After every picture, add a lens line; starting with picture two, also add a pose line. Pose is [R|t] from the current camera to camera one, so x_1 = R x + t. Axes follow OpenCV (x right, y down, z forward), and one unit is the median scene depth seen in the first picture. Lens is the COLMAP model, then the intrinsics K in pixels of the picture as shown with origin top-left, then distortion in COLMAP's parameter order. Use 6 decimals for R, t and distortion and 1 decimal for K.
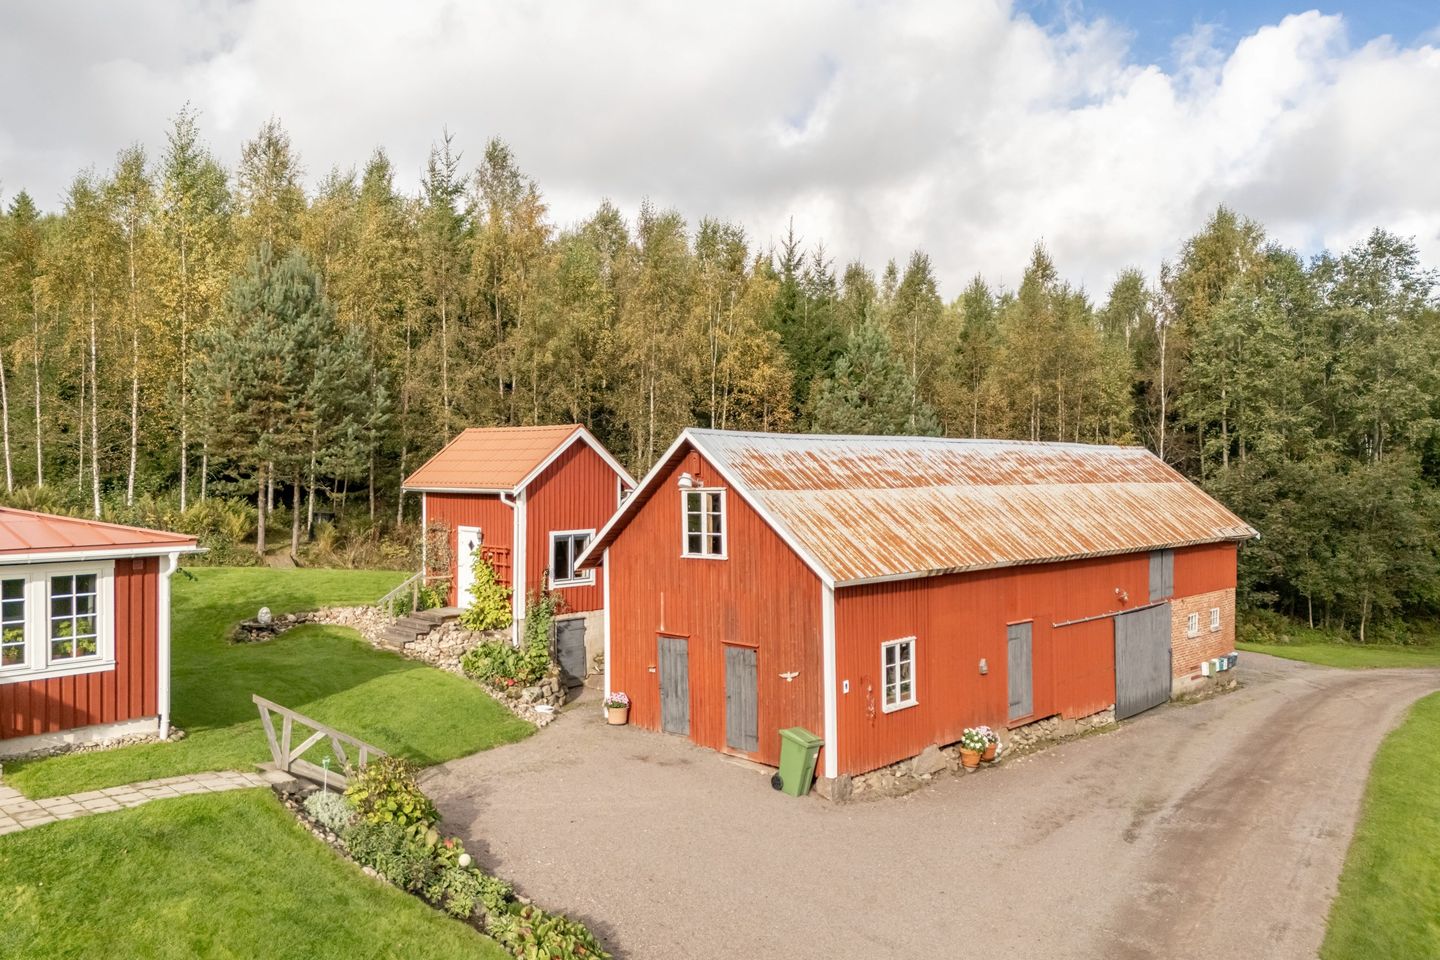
lens RADIAL K [[1057.8, 0, 712.5], [0, 1057.8, 483.0], [0, 0, 1]] dist [0.127011, -0.130181]
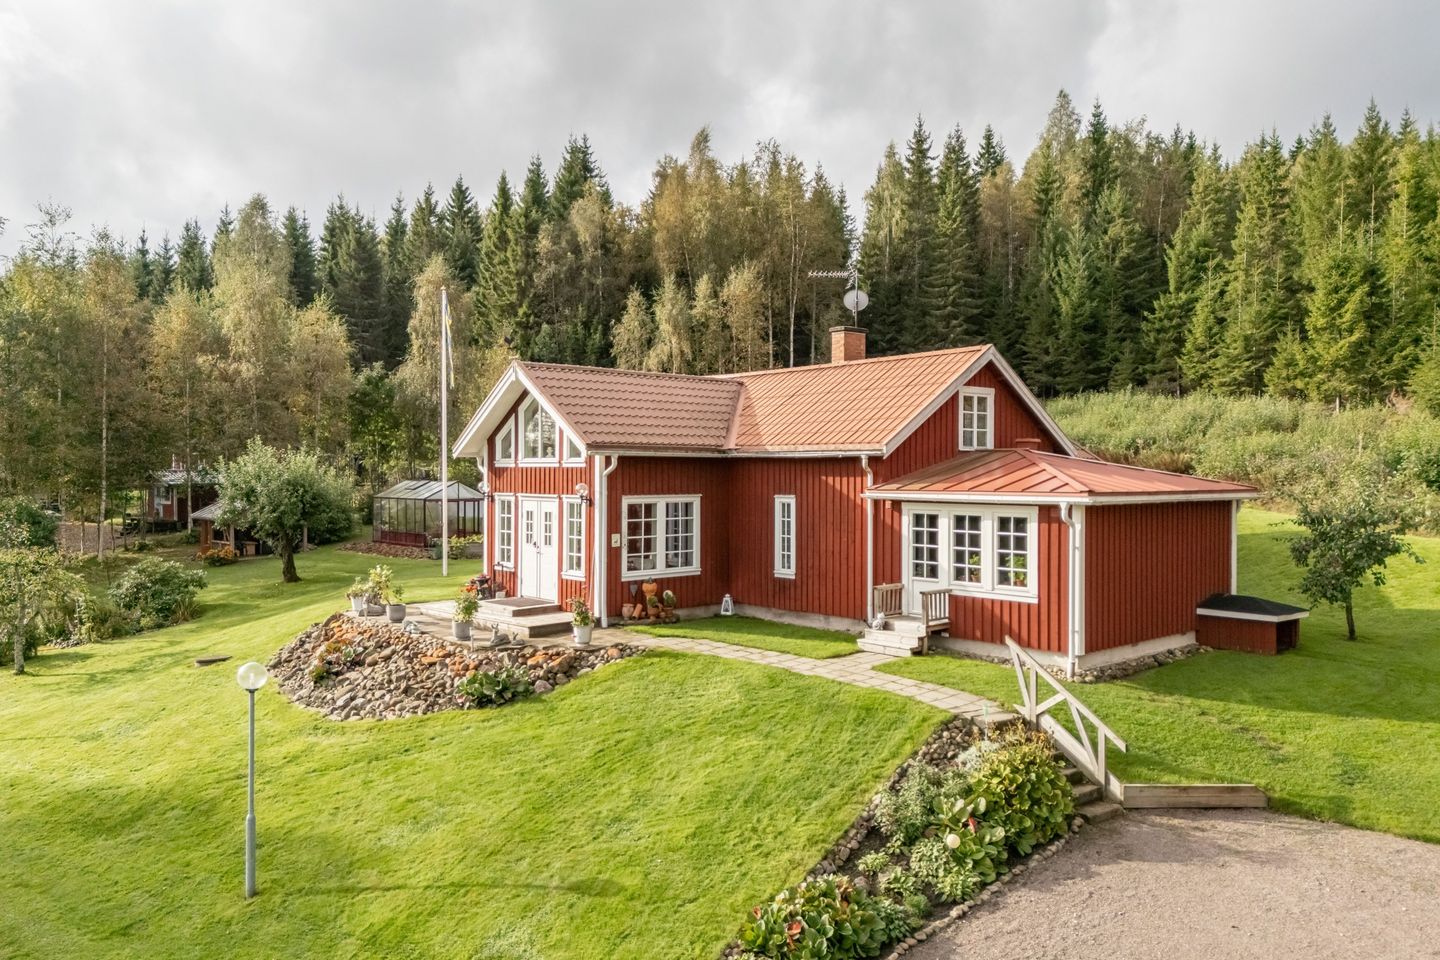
lens RADIAL K [[1046.5, 0, 720.0], [0, 1046.5, 480.0], [0, 0, 1]] dist [0.081497, -0.085649]
pose [[-0.094942, 0.006323, -0.995463, 0.359142], [-0.014232, 0.999869, 0.007708, 0.024218], [0.995381, 0.014899, -0.094840, 0.479979]]
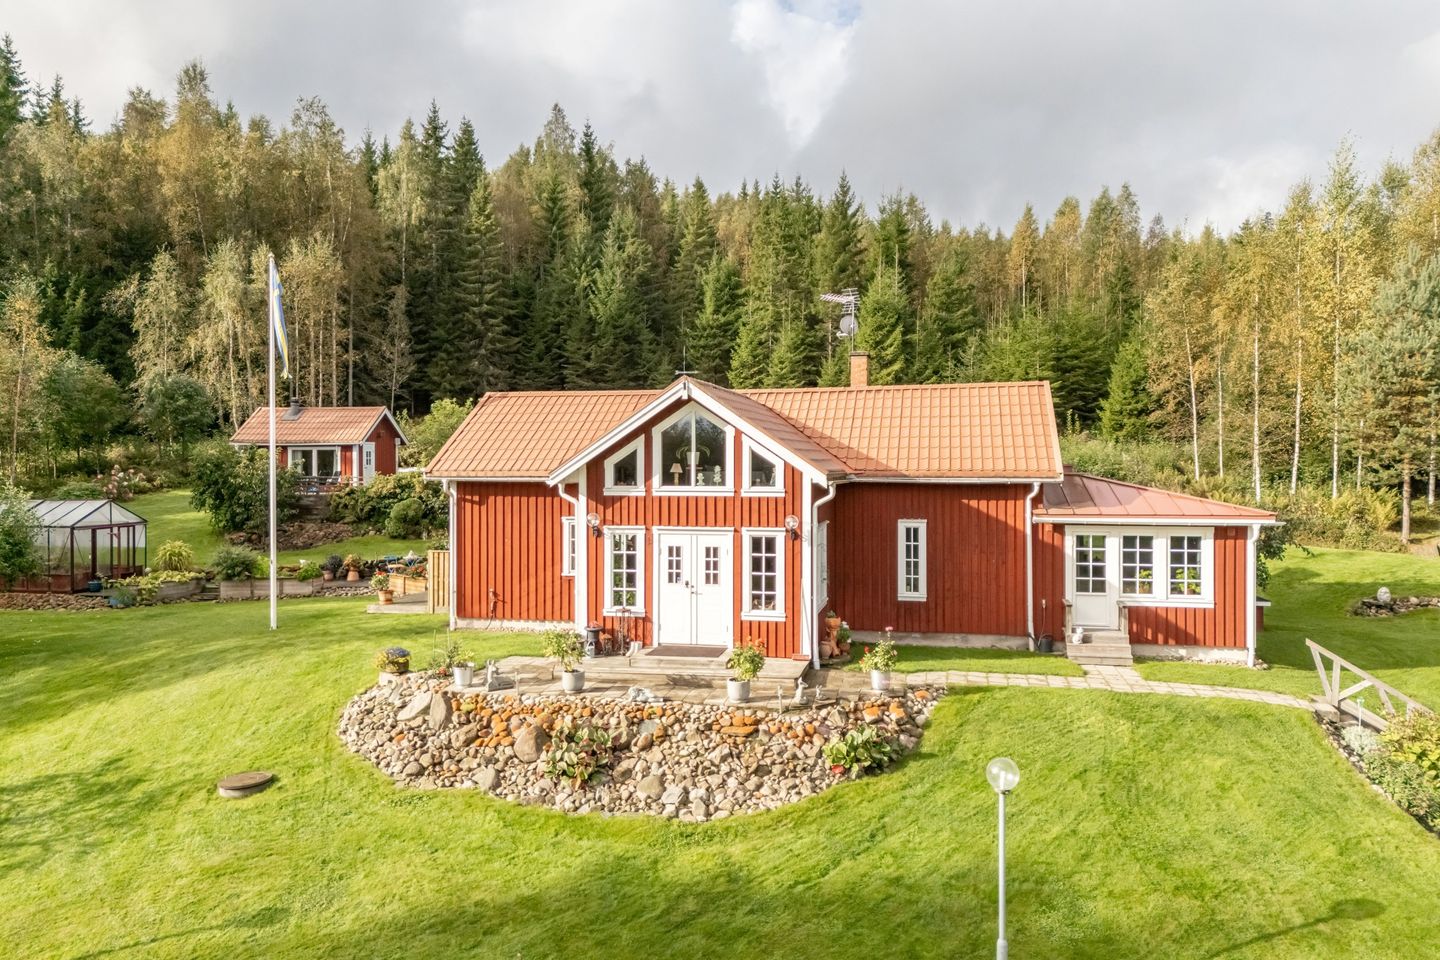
lens RADIAL K [[1051.7, 0, 716.6], [0, 1051.7, 471.9], [0, 0, 1]] dist [0.081125, -0.080491]
pose [[0.504553, 0.004776, -0.863367, 0.177641], [-0.009010, 0.999959, 0.000267, 0.004199], [0.863334, 0.007644, 0.504576, -0.130413]]
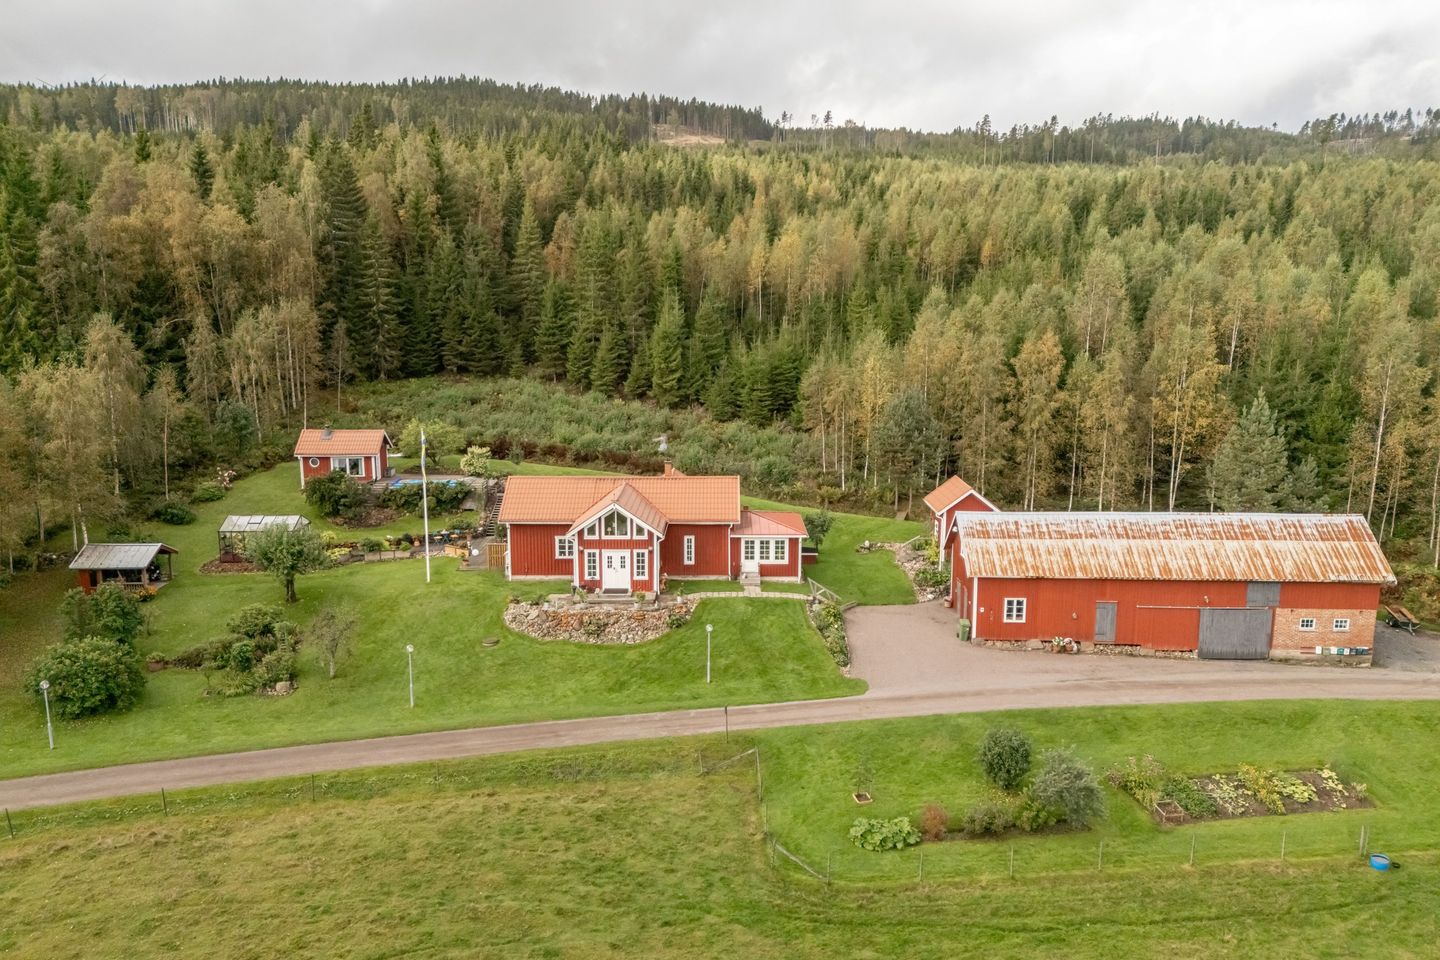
lens RADIAL K [[1046.5, 0, 720.0], [0, 1046.5, 480.0], [0, 0, 1]] dist [0.081497, -0.085649]
pose [[0.678428, 0.120185, -0.724769, 1.277444], [-0.011446, 0.988138, 0.153144, -0.452852], [0.734578, -0.095602, 0.671756, -1.097432]]
